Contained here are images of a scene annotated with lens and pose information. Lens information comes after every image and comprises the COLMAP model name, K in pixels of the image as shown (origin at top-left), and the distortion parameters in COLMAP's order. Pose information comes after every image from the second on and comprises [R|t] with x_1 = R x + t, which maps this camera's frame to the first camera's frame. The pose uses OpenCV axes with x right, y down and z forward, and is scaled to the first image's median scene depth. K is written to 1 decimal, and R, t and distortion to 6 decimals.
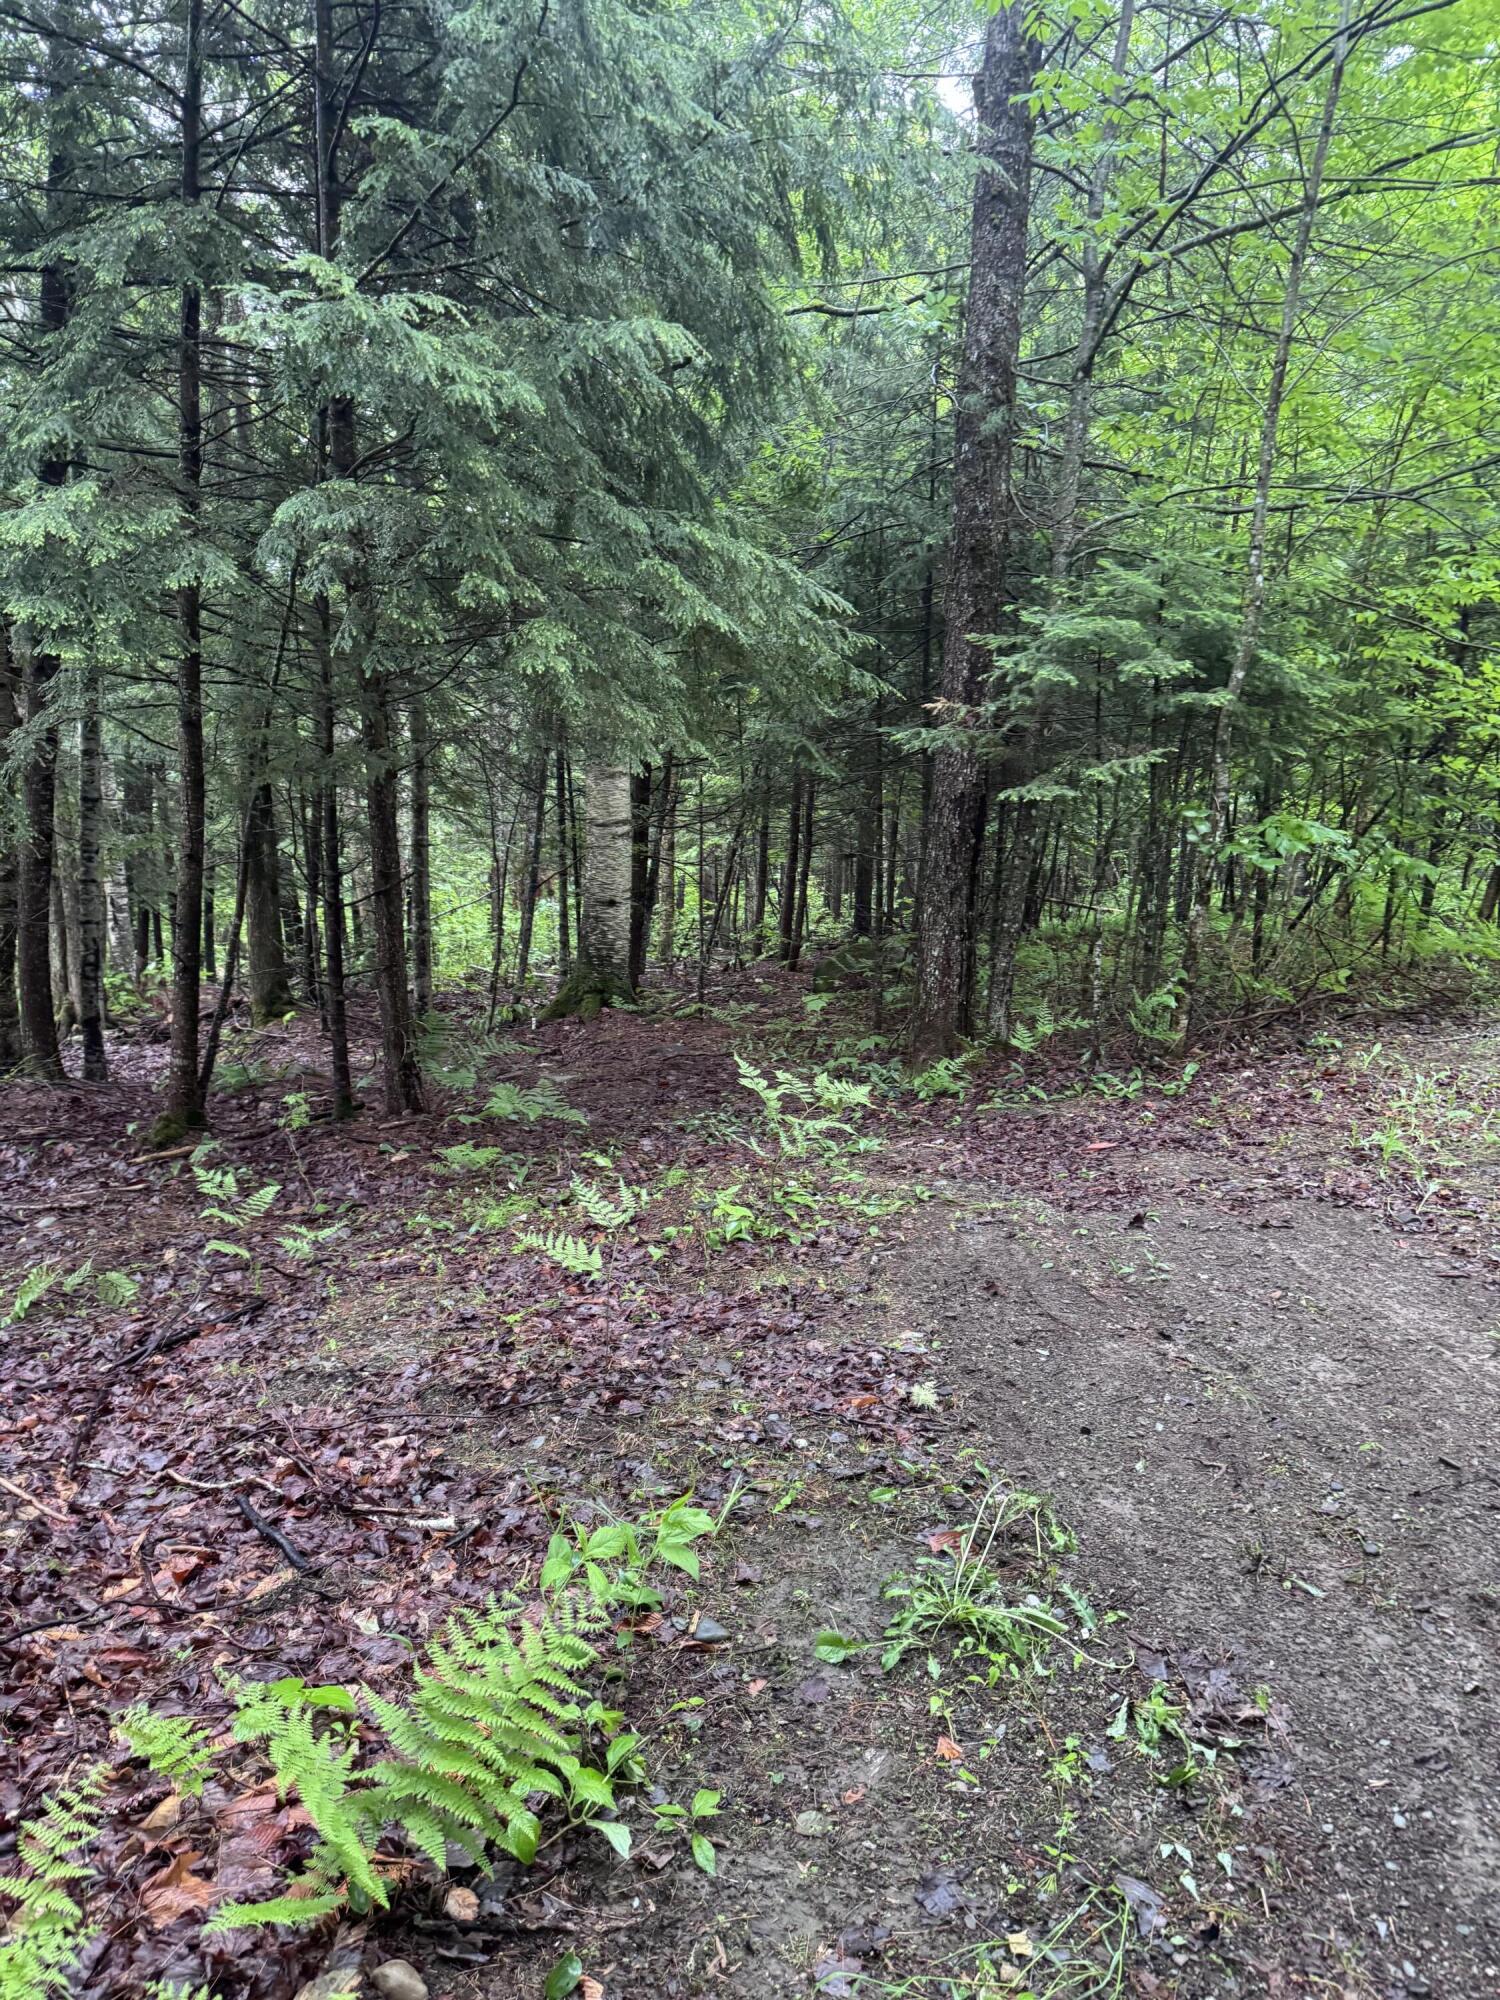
lens RADIAL K [[1379.5, 0, 748.6], [0, 1379.5, 1000.2], [0, 0, 1]] dist [0.036248, -0.043579]
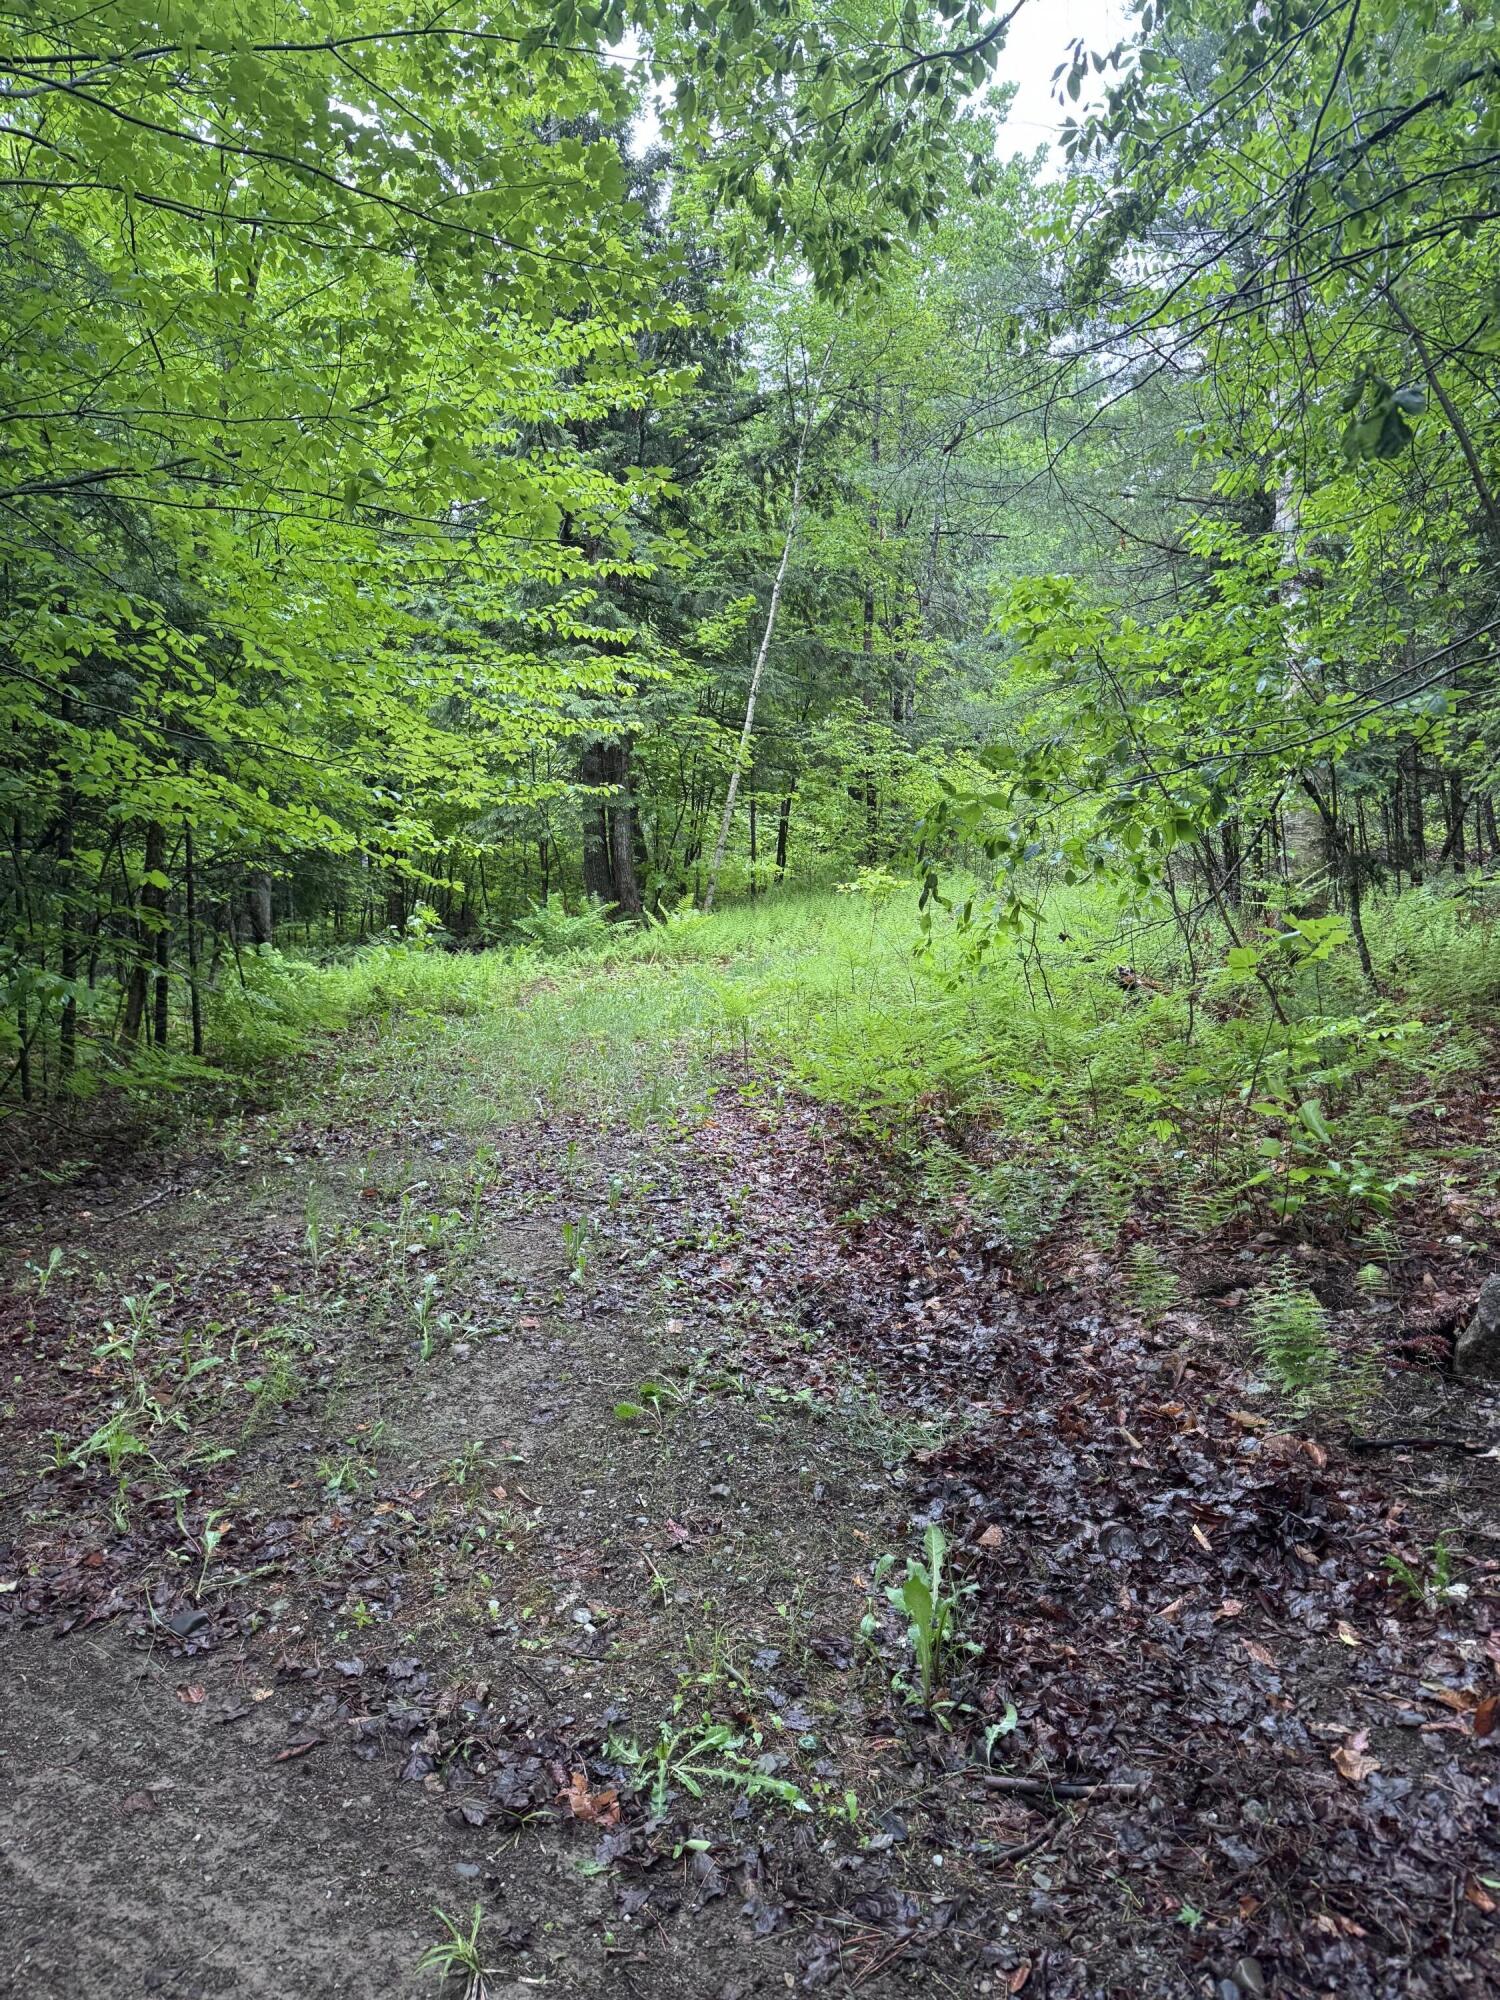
lens RADIAL K [[1379.5, 0, 749.1], [0, 1379.5, 999.8], [0, 0, 1]] dist [0.036248, -0.043579]
pose [[0.600366, -0.091697, 0.794451, 0.152935], [0.145615, 0.989333, 0.004150, -0.059732], [-0.786356, 0.113193, 0.607315, 0.371416]]
